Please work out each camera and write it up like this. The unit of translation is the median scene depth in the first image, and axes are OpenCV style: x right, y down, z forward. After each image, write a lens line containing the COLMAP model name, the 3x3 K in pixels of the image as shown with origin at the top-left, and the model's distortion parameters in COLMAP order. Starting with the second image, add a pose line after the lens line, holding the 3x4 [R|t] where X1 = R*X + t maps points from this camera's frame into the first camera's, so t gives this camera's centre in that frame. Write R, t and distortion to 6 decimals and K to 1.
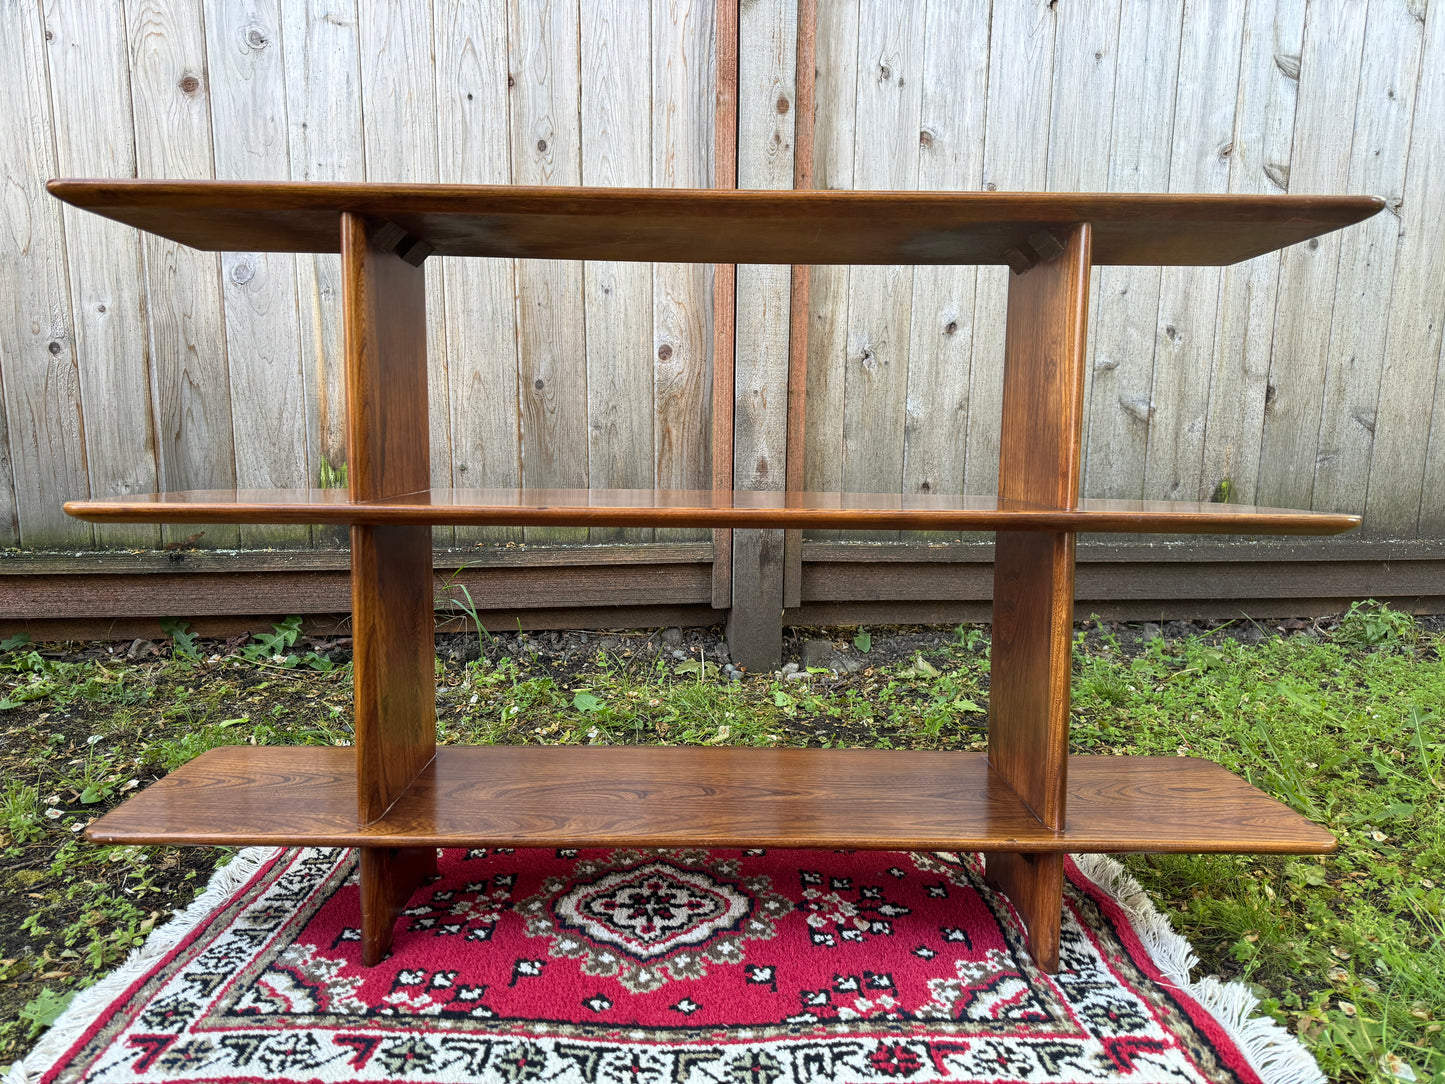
lens RADIAL K [[1035.3, 0, 718.0], [0, 1035.3, 546.0], [0, 0, 1]] dist [-0.010588, 0.008824]
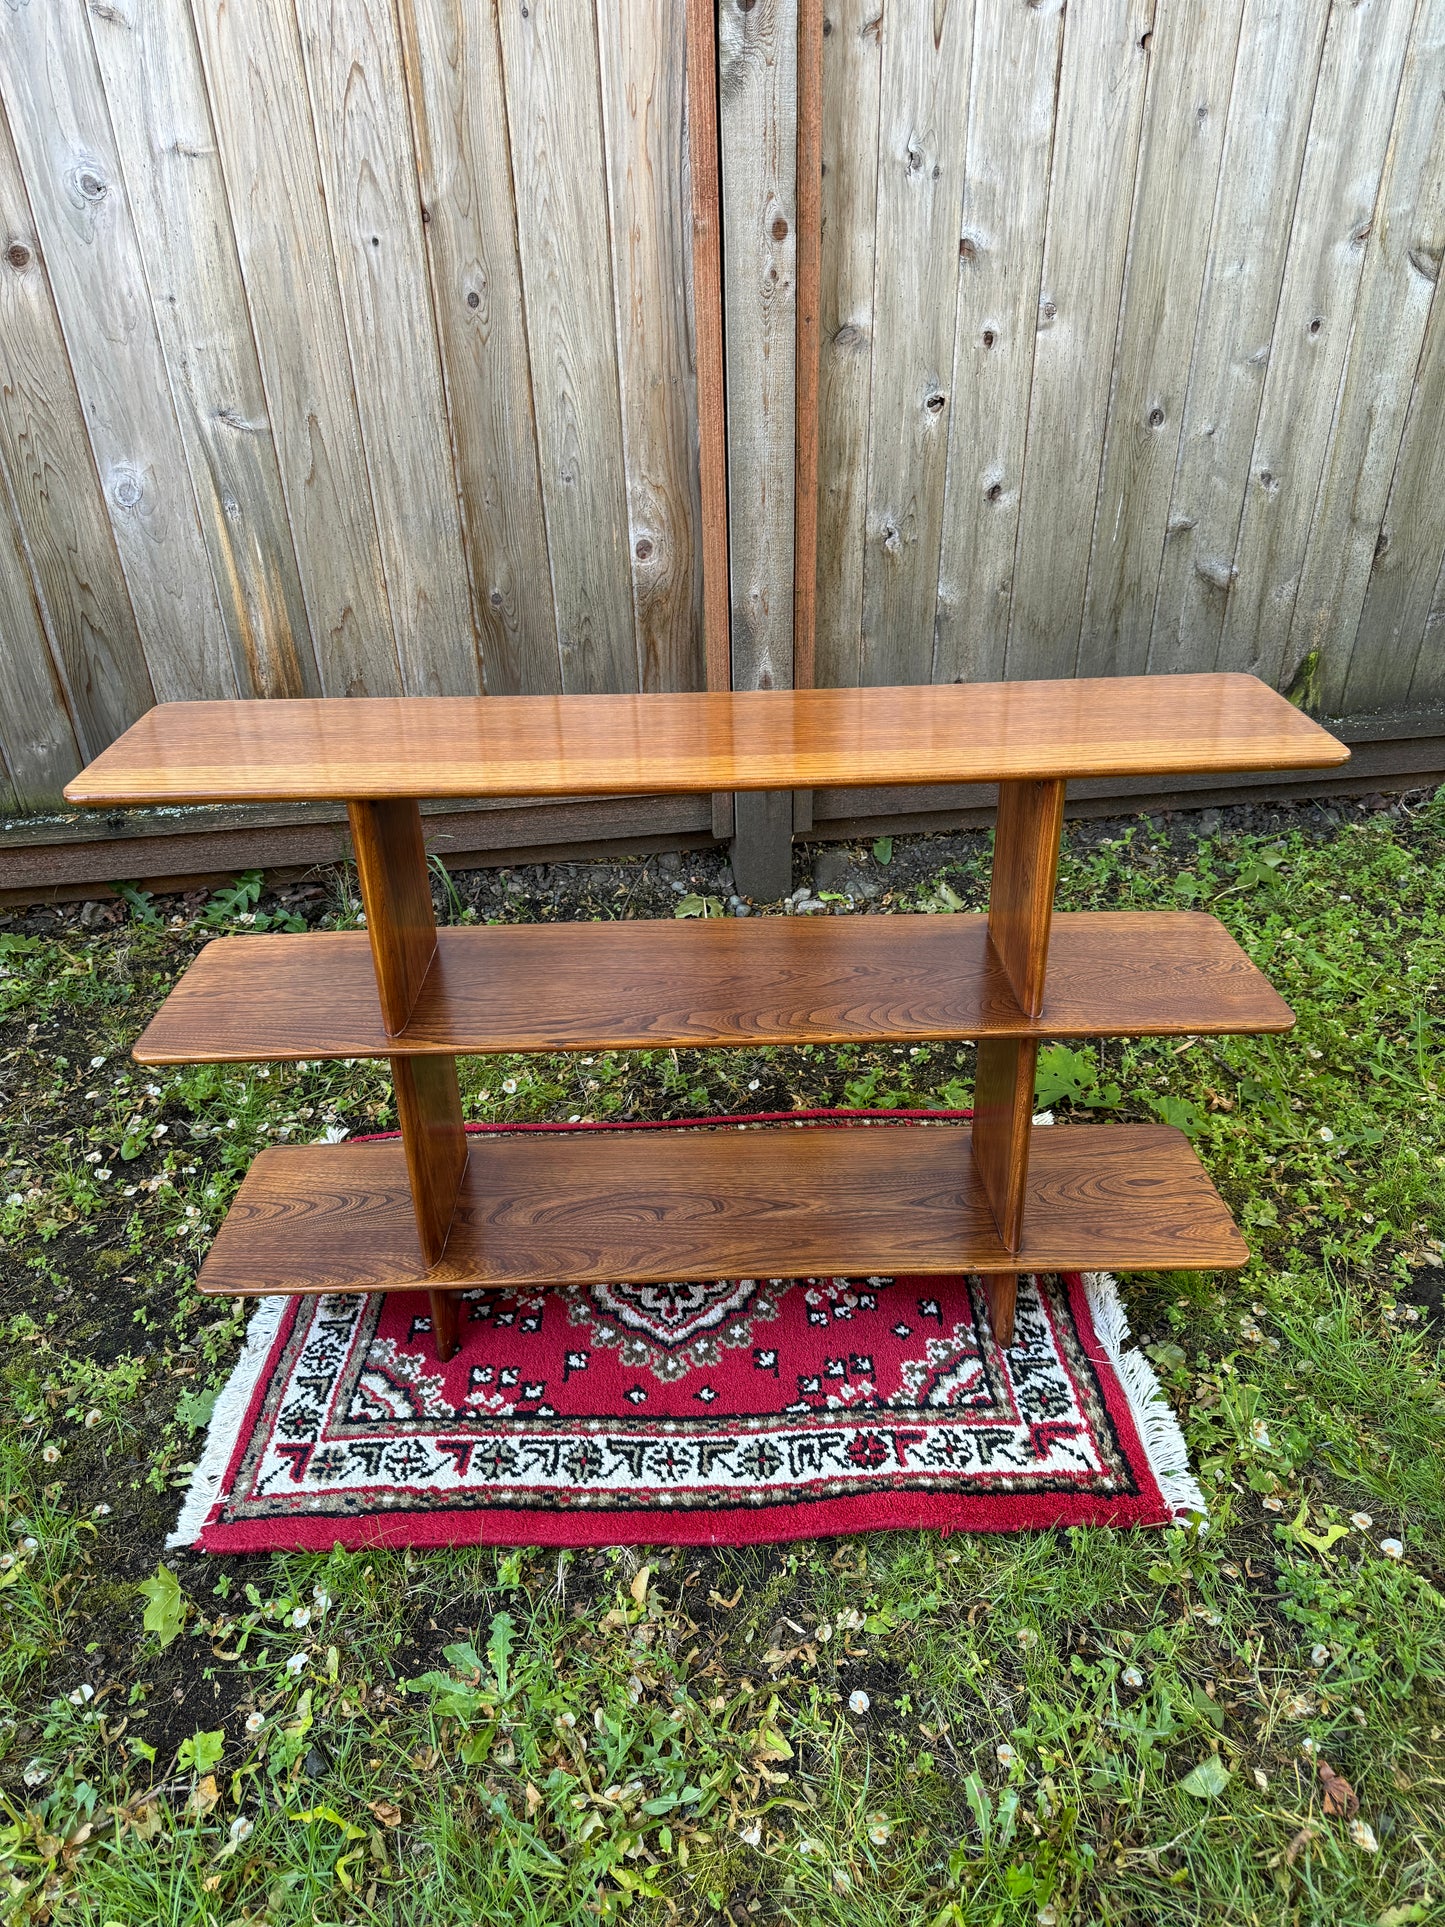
lens RADIAL K [[1369.8, 0, 721.4], [0, 1369.8, 967.4], [0, 0, 1]] dist [0.047944, -0.077781]
pose [[0.999331, -0.035178, -0.009991, 0.021120], [0.036341, 0.924810, 0.378689, -0.636286], [-0.004082, -0.378798, 0.925470, -0.331954]]
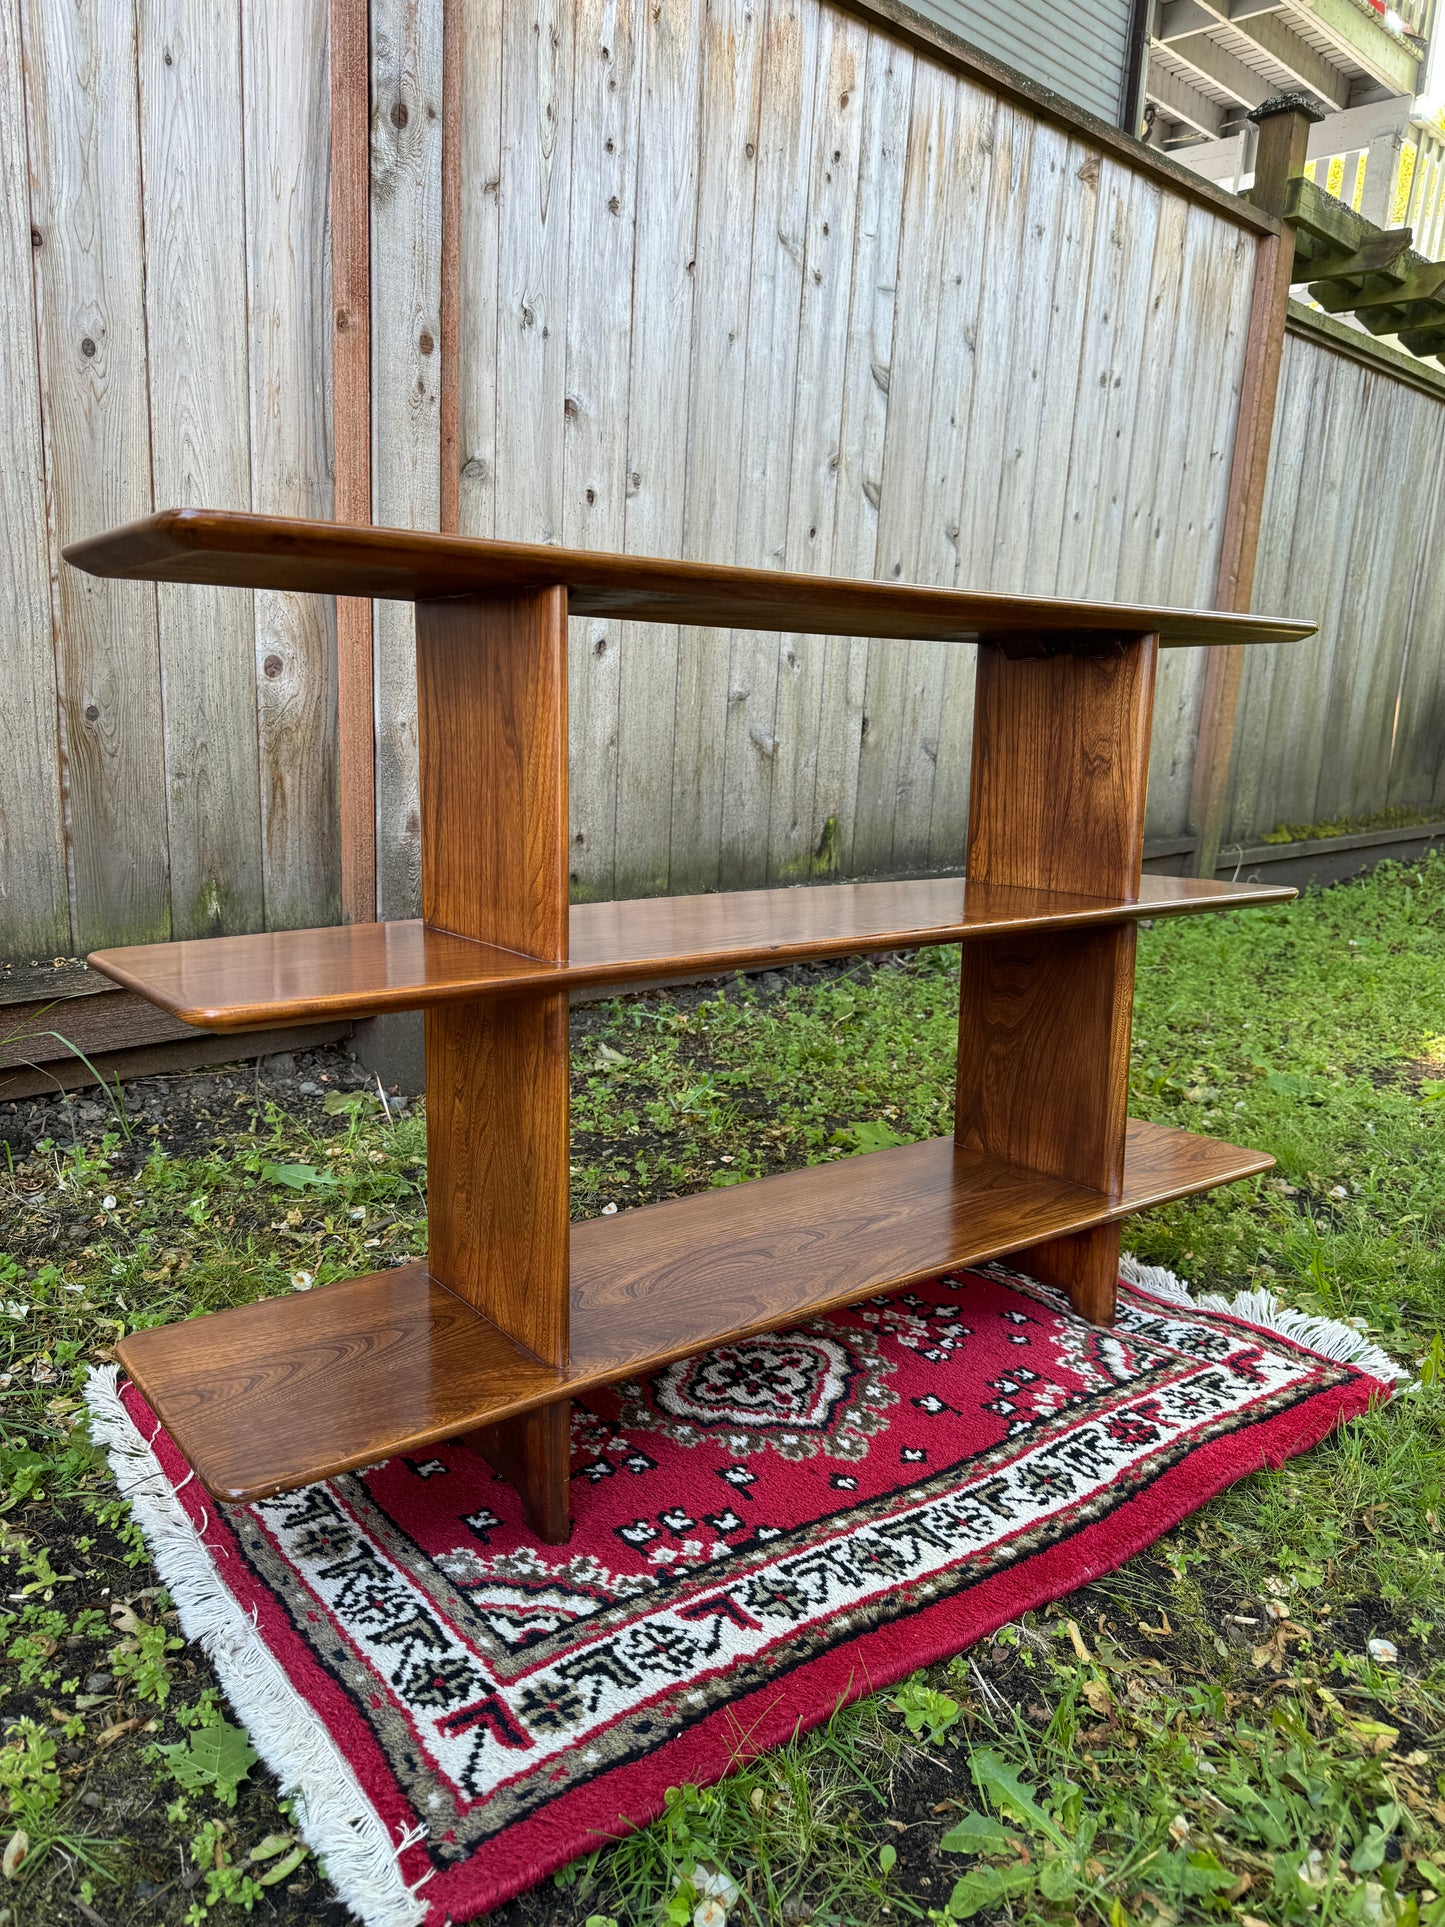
lens RADIAL K [[1378.5, 0, 721.4], [0, 1378.5, 959.9], [0, 0, 1]] dist [0.000425, -0.002896]
pose [[0.799200, -0.100923, 0.592532, -0.835301], [0.056988, 0.994085, 0.092452, -0.126934], [-0.598358, -0.040120, 0.800224, 0.107484]]
